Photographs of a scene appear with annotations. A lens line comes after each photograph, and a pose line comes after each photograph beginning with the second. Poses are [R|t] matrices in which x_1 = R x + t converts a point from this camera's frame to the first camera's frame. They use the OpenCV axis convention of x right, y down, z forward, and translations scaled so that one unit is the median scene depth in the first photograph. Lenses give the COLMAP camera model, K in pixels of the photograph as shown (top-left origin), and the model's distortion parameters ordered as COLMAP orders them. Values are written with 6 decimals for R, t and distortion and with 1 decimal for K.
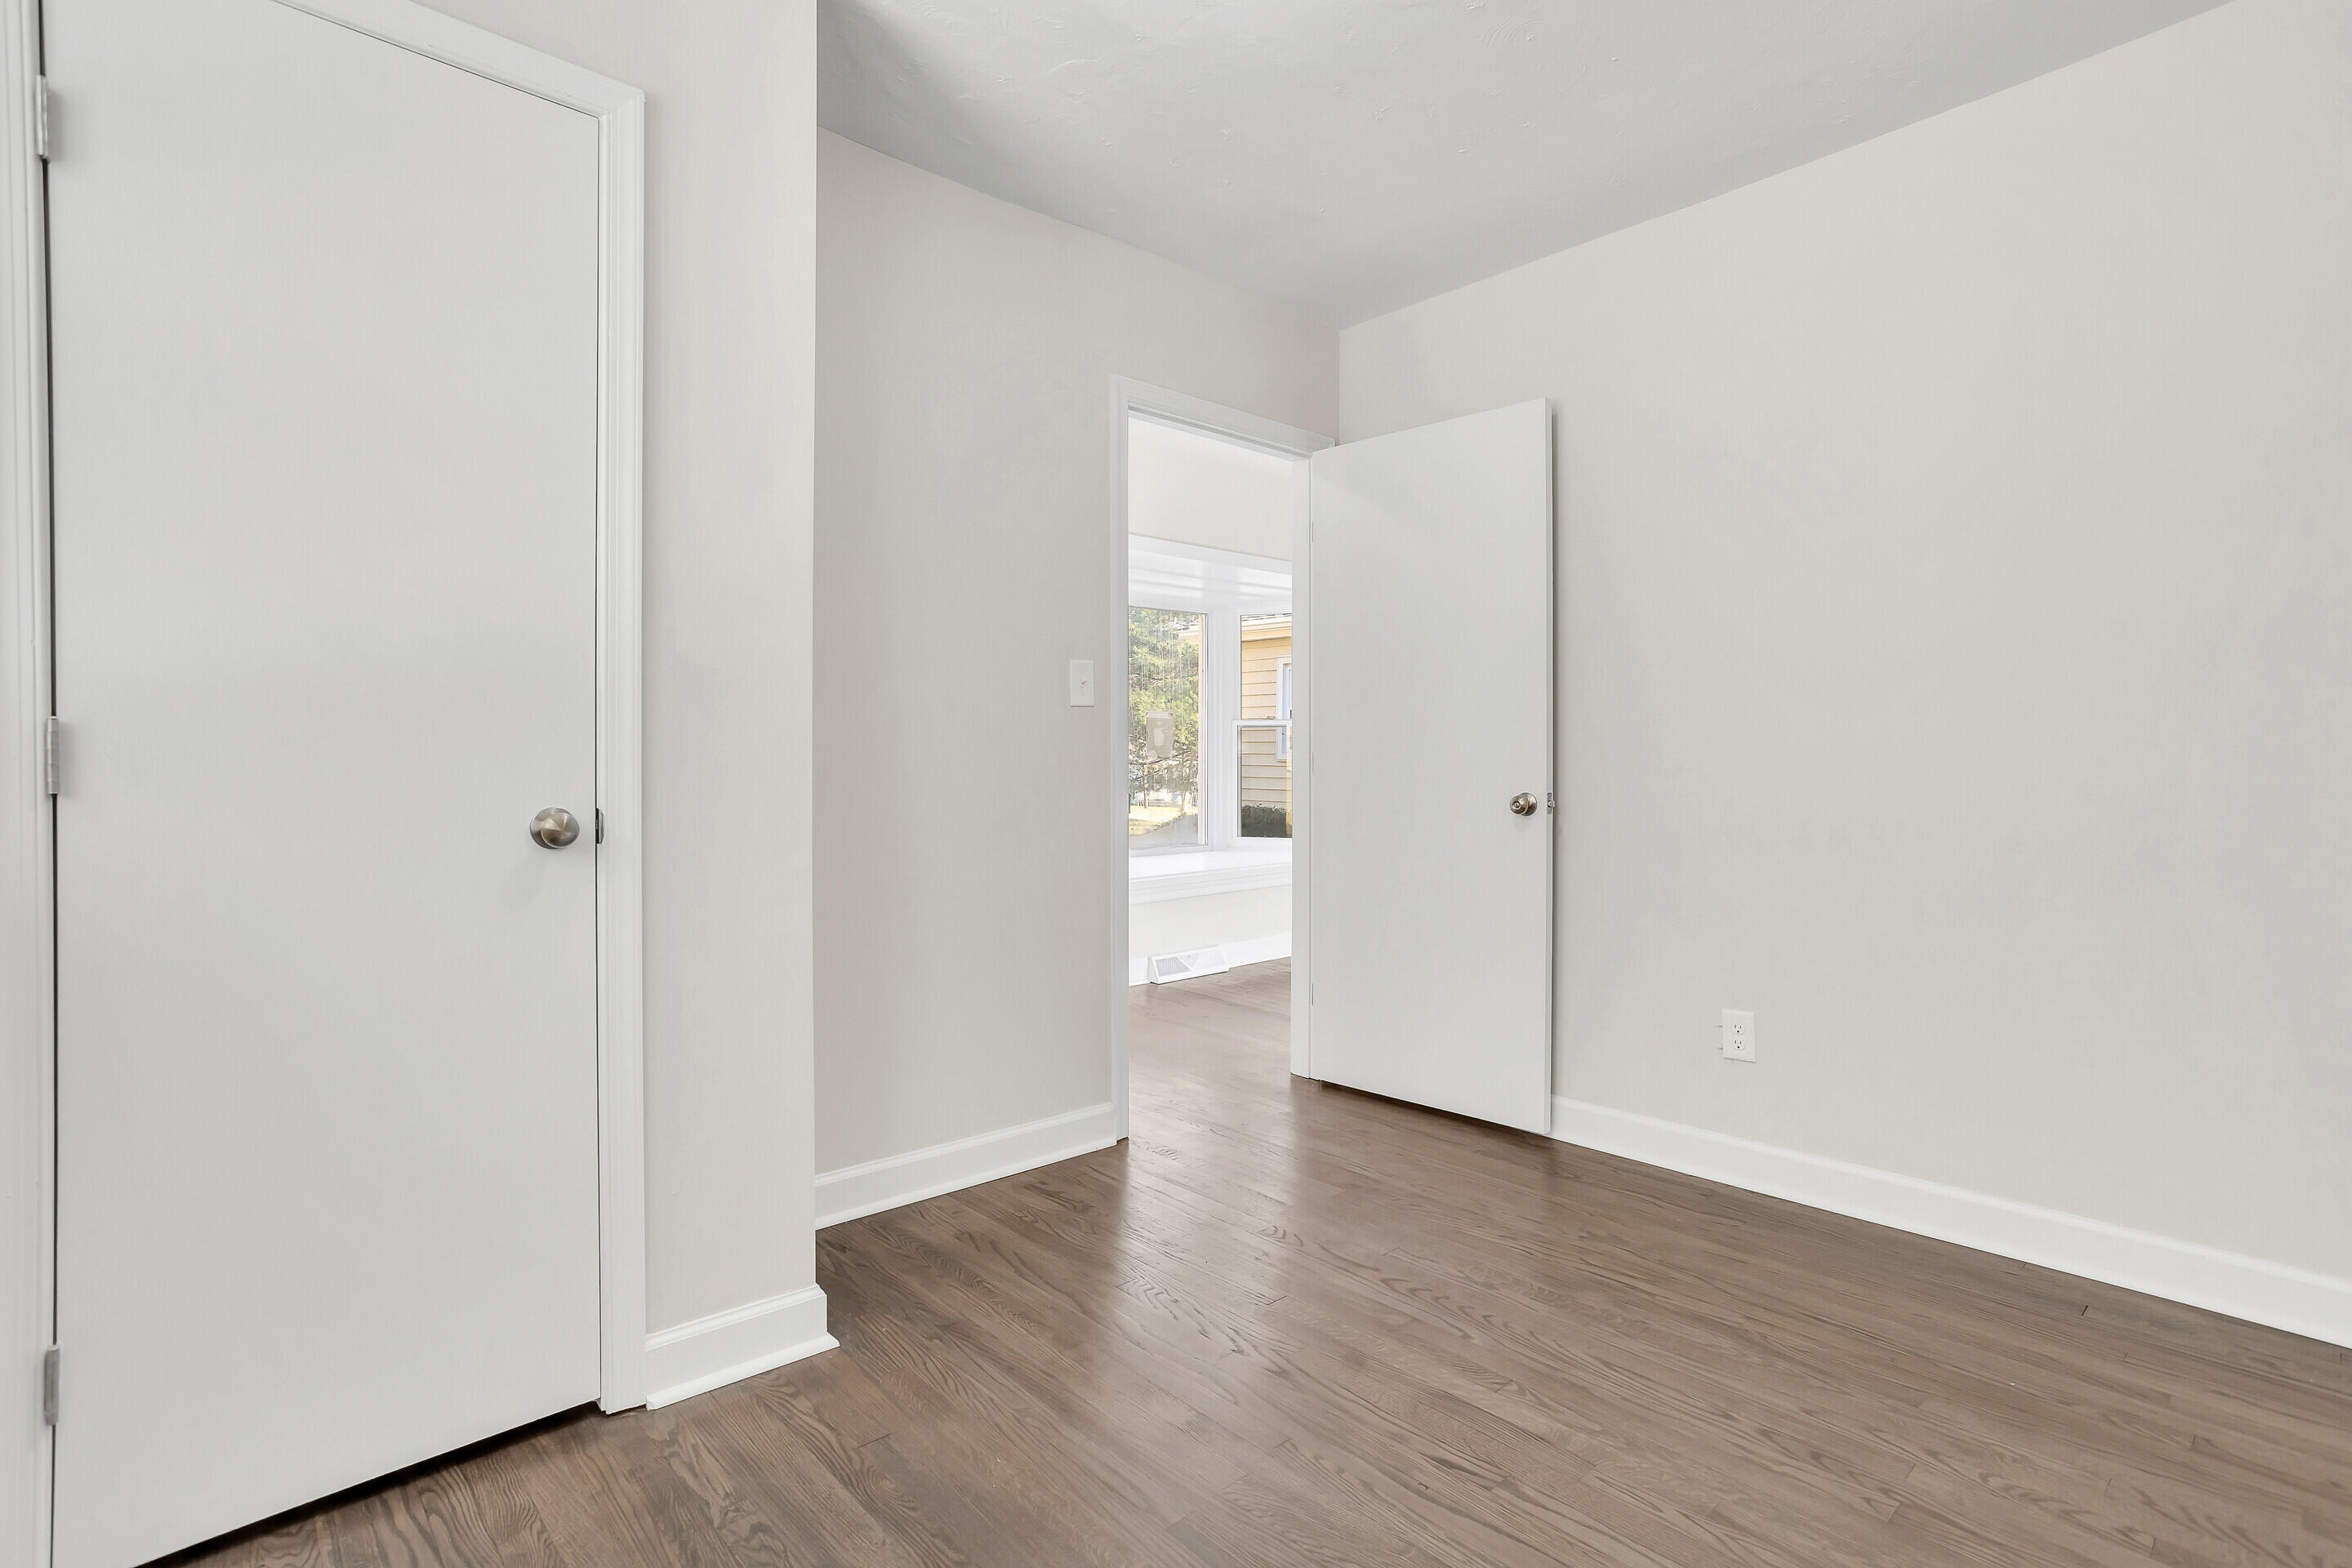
lens RADIAL K [[1134.6, 0, 1181.4], [0, 1134.6, 768.8], [0, 0, 1]] dist [-0.053180, 0.036484]
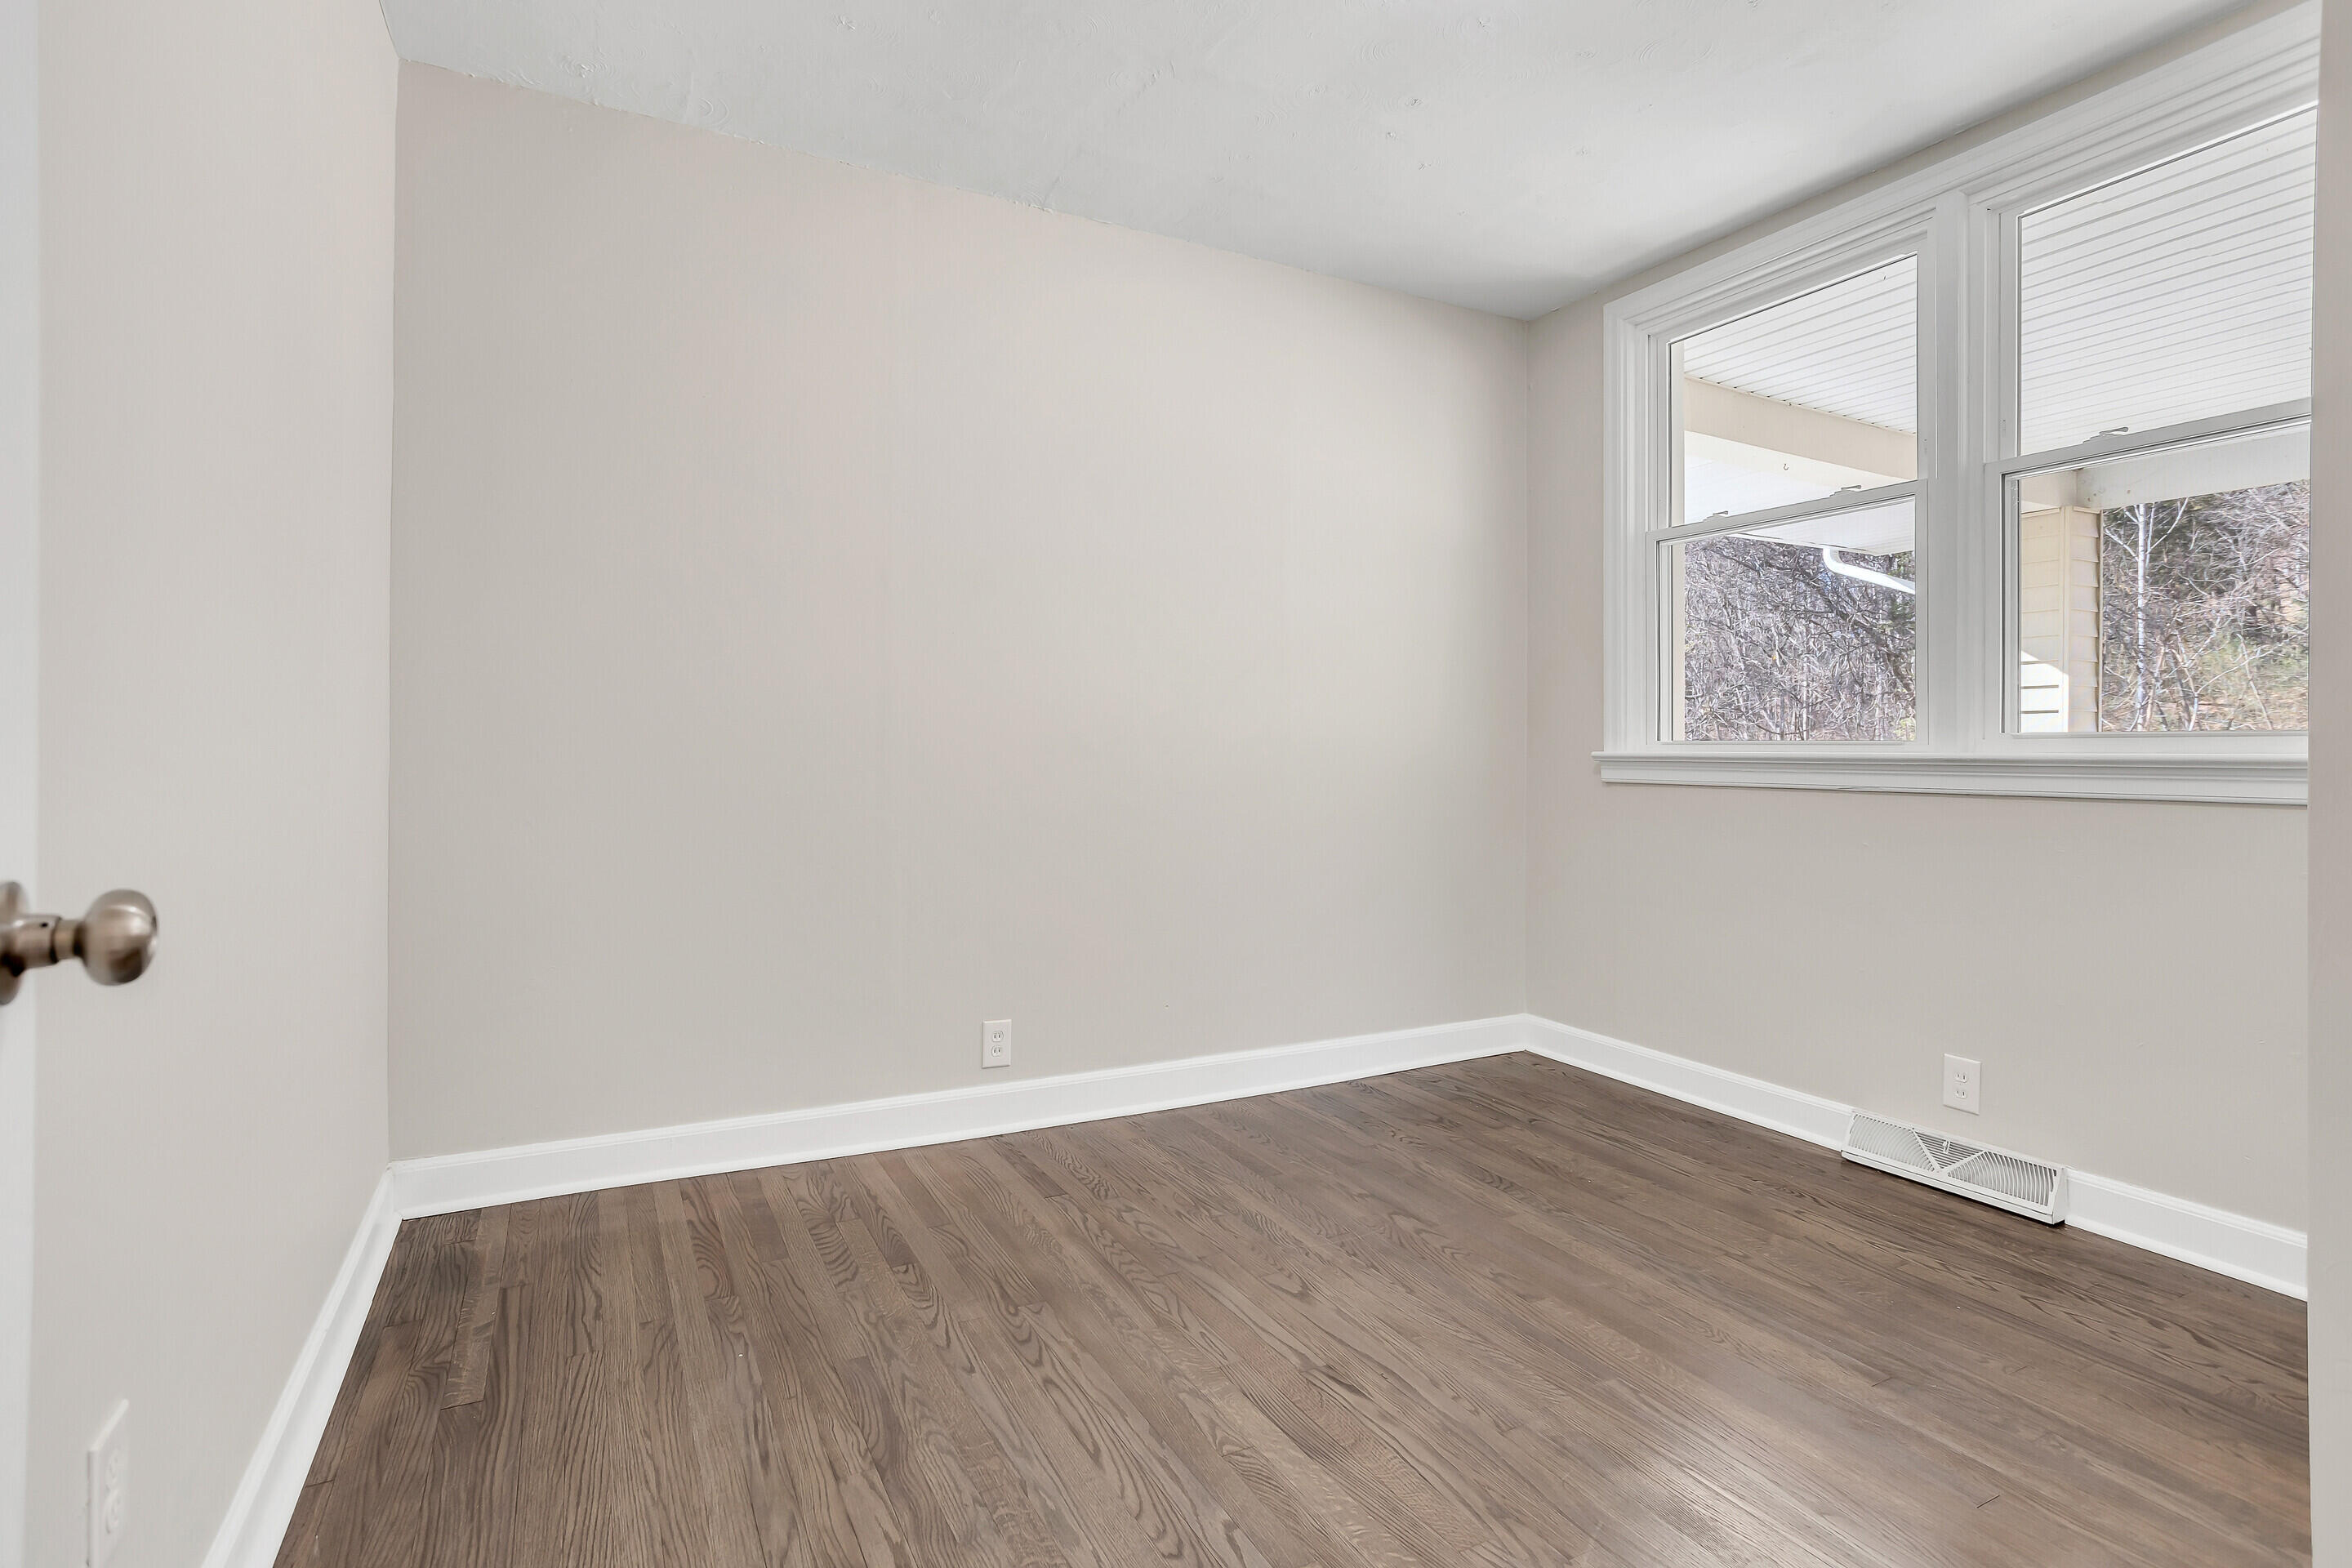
lens RADIAL K [[1134.6, 0, 1181.4], [0, 1134.6, 768.8], [0, 0, 1]] dist [-0.053180, 0.036484]
pose [[-0.967303, -0.011090, 0.253380, 0.123724], [-0.002301, 0.999386, 0.034954, -0.008713], [-0.253612, 0.033228, -0.966735, 1.941582]]
